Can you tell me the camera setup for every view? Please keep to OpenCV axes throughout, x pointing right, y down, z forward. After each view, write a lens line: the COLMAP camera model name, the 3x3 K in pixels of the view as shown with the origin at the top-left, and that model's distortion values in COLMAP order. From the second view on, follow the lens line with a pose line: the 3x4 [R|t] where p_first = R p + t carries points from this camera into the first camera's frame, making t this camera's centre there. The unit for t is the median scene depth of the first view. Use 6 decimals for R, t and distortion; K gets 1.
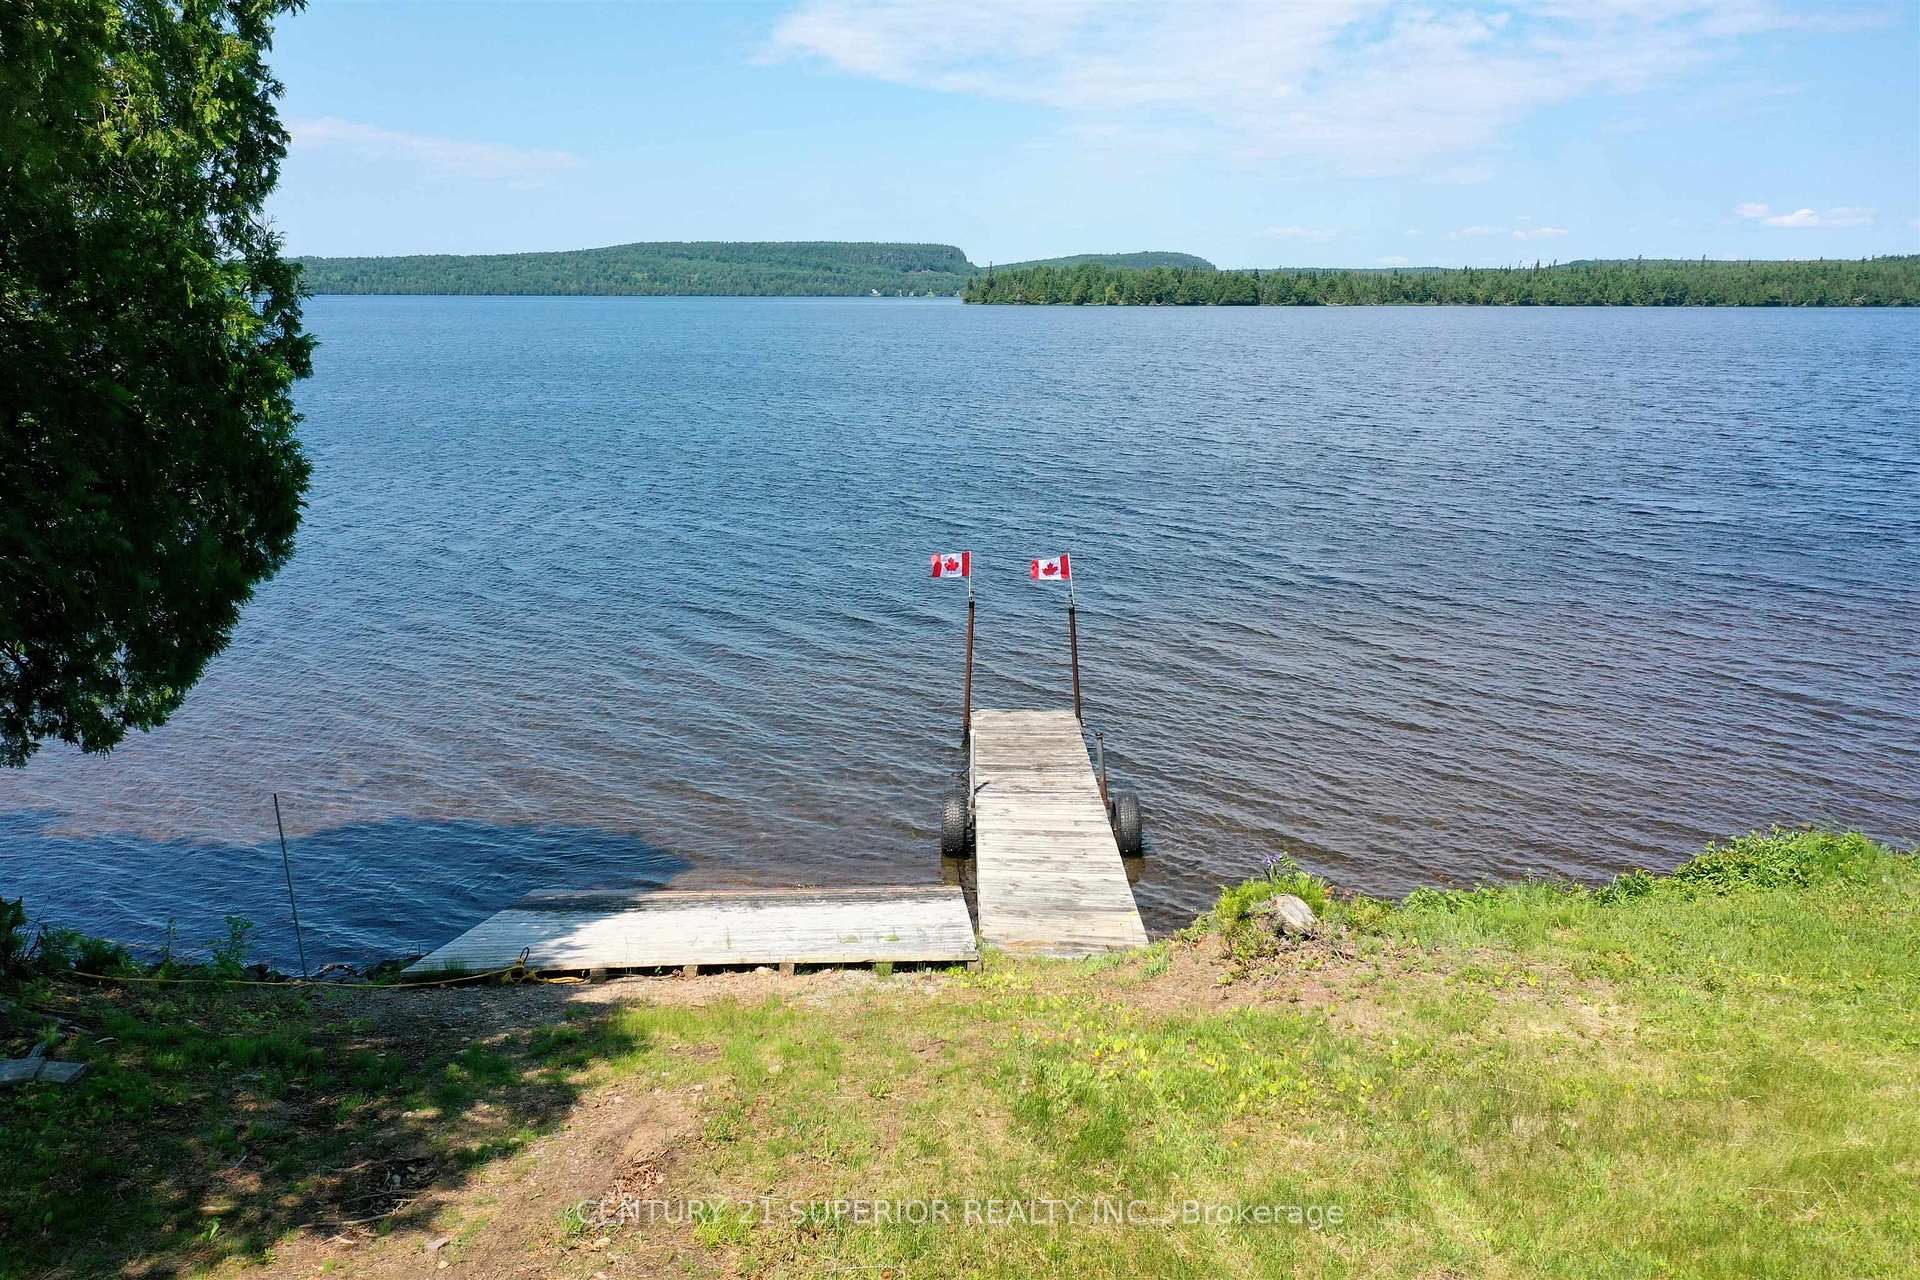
lens RADIAL K [[1498.3, 0, 956.3], [0, 1498.3, 636.0], [0, 0, 1]] dist [-0.003352, -0.000772]
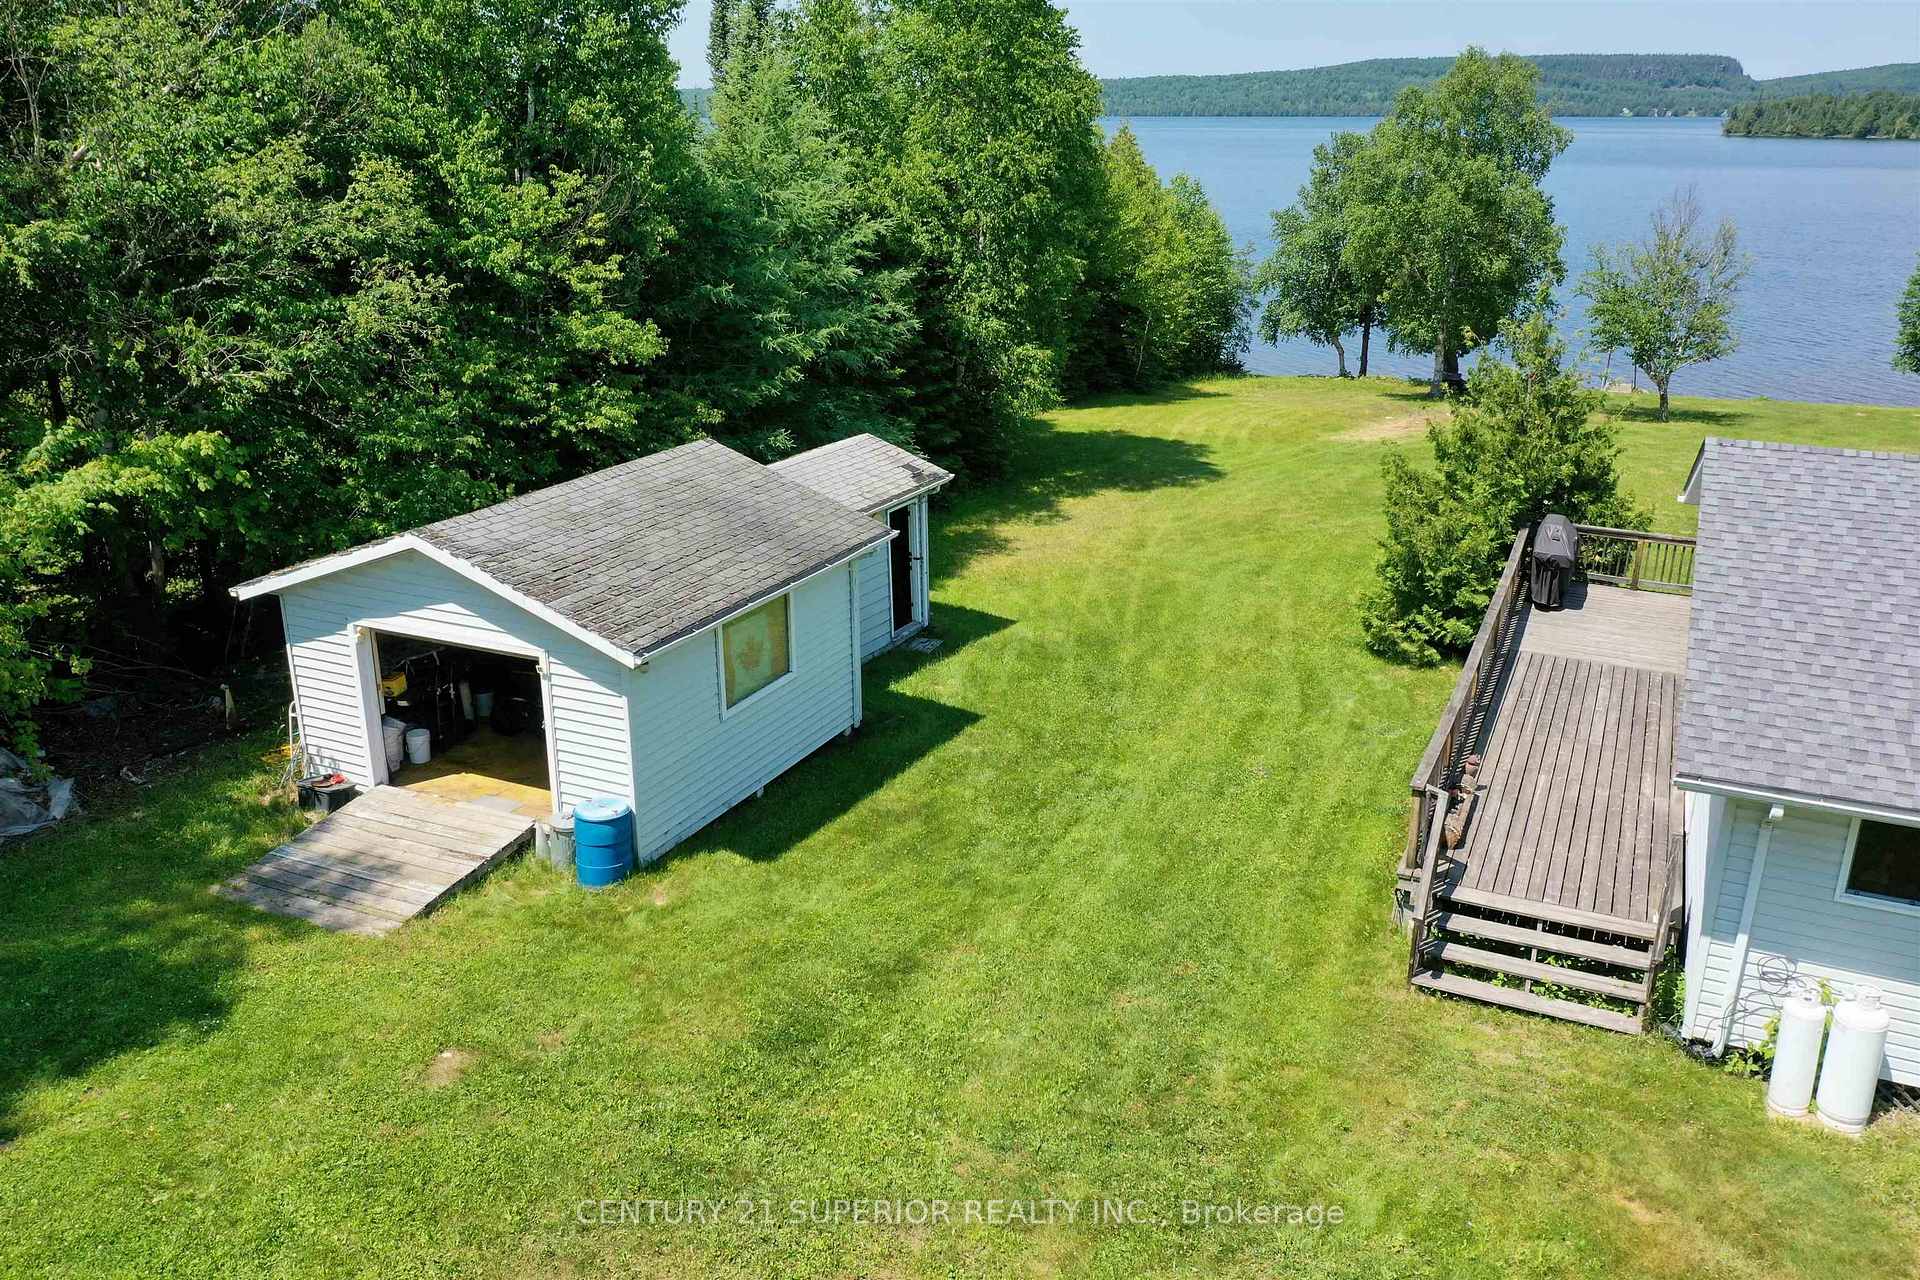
lens RADIAL K [[1505.8, 0, 961.8], [0, 1505.8, 626.9], [0, 0, 1]] dist [-0.006883, -0.002089]
pose [[0.900744, 0.136525, -0.412335, 0.005352], [-0.091363, 0.987631, 0.127424, 0.008232], [0.424632, -0.077104, 0.902077, -0.084805]]
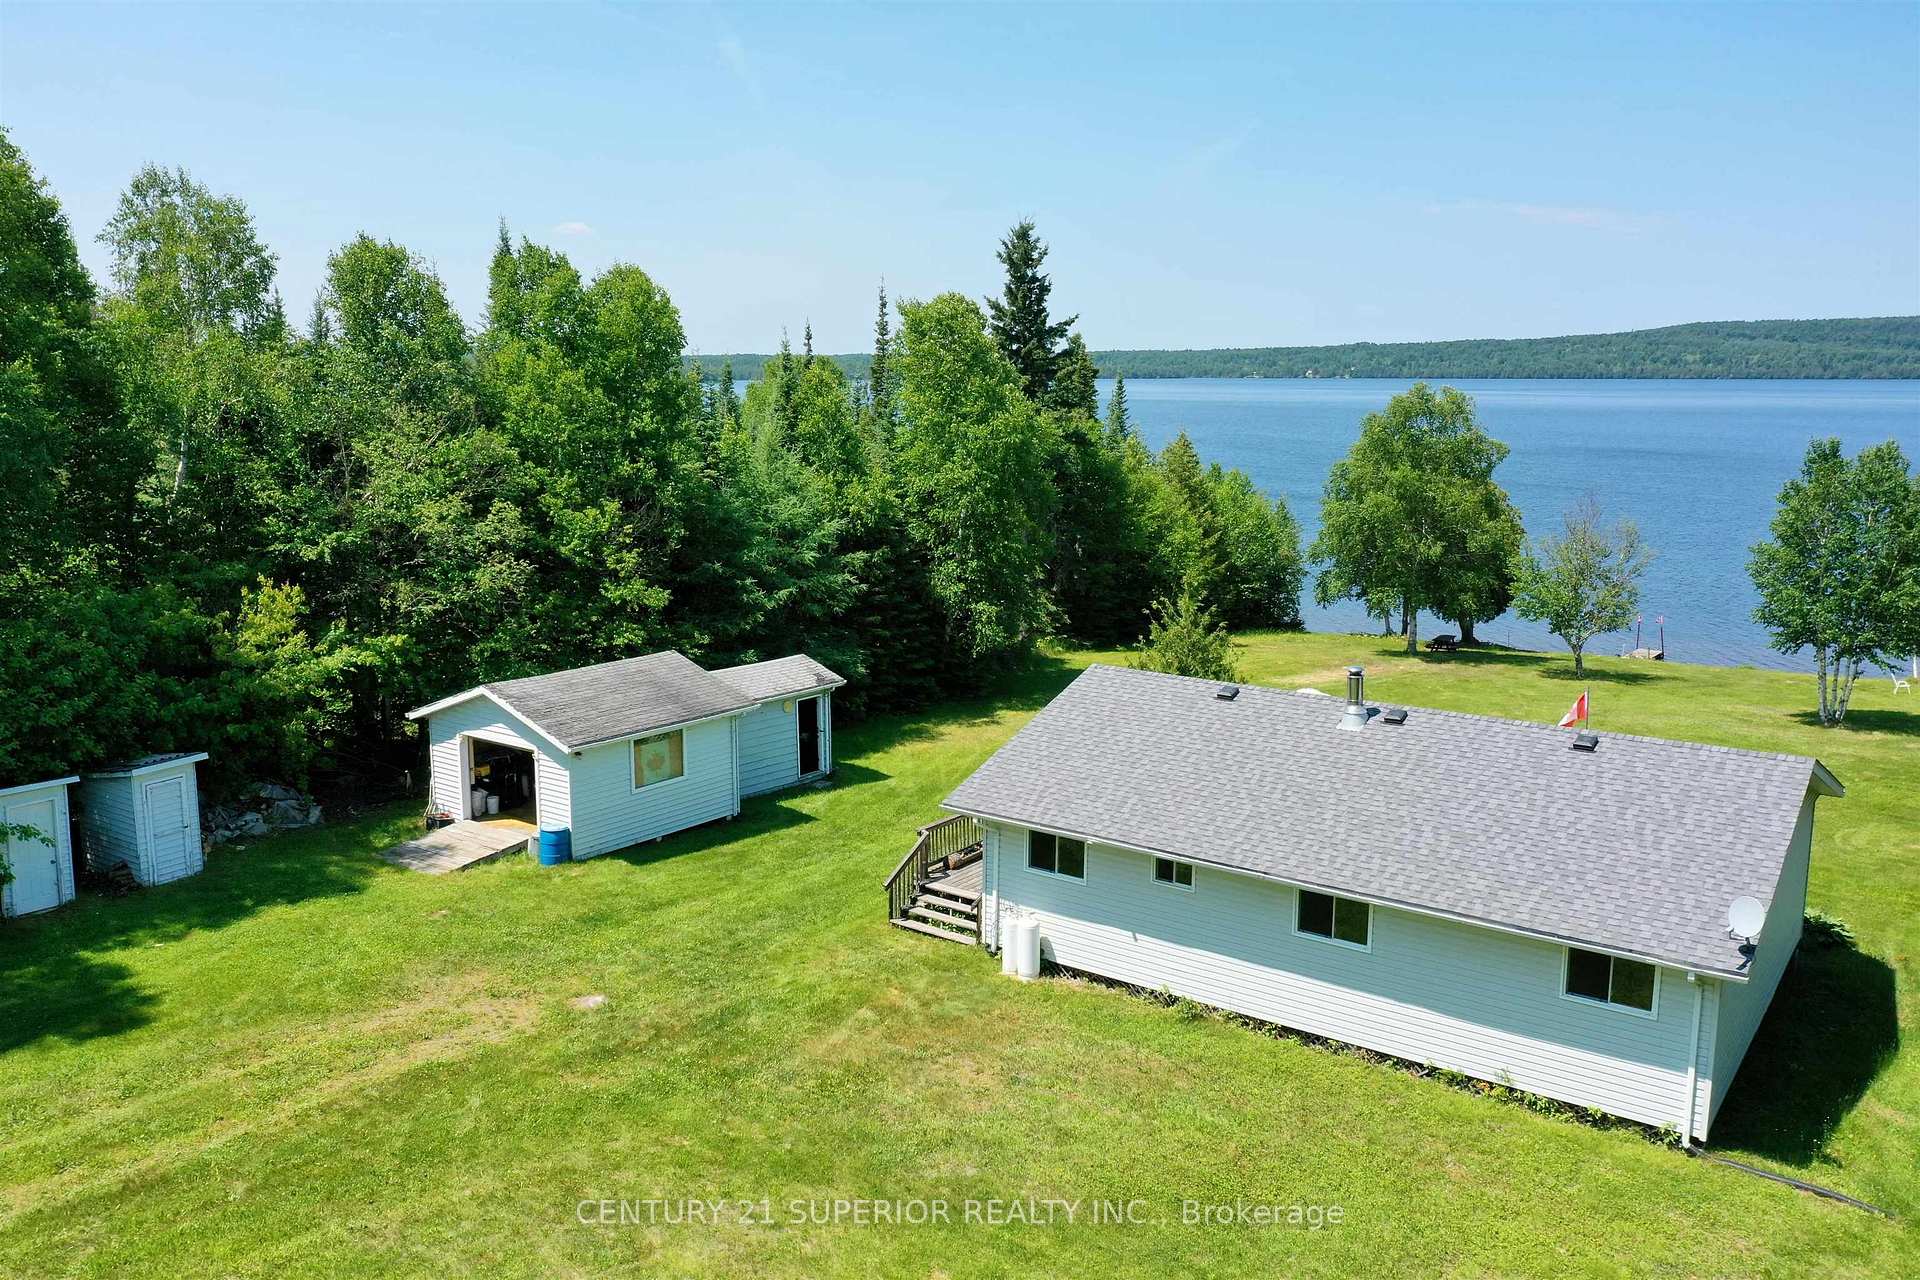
lens RADIAL K [[1505.8, 0, 964.3], [0, 1505.8, 635.9], [0, 0, 1]] dist [-0.006883, -0.002089]
pose [[0.796428, 0.101035, -0.596234, 0.028280], [-0.130015, 0.991496, -0.005656, 0.007243], [0.590592, 0.082024, 0.802791, -0.096664]]
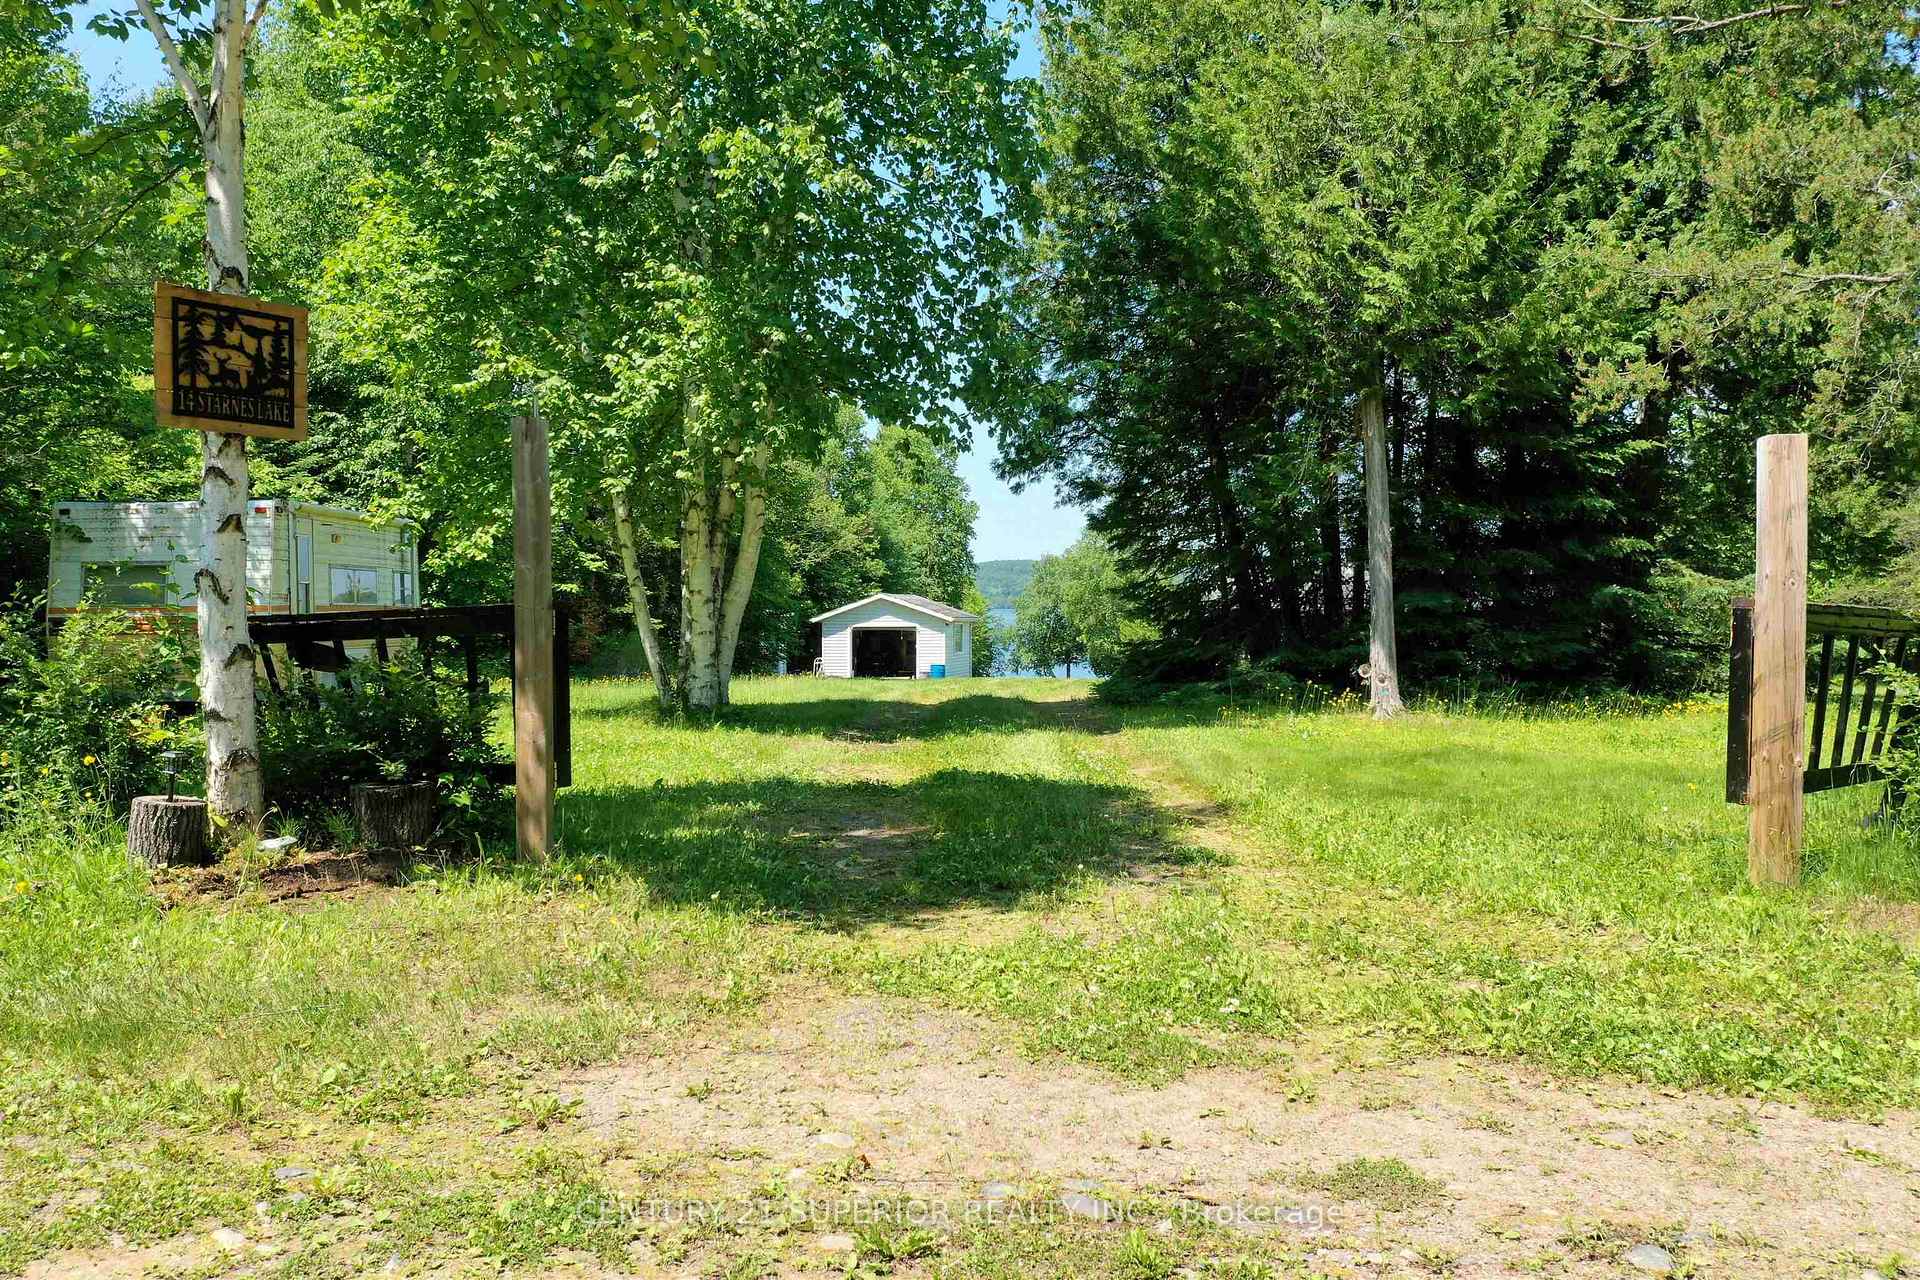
lens RADIAL K [[1505.8, 0, 959.9], [0, 1505.8, 640.0], [0, 0, 1]] dist [-0.006883, -0.002089]
pose [[0.976196, -0.001376, -0.216884, 0.010648], [-0.041924, 0.979923, -0.194919, 0.029481], [0.212798, 0.199372, 0.956540, -0.147079]]
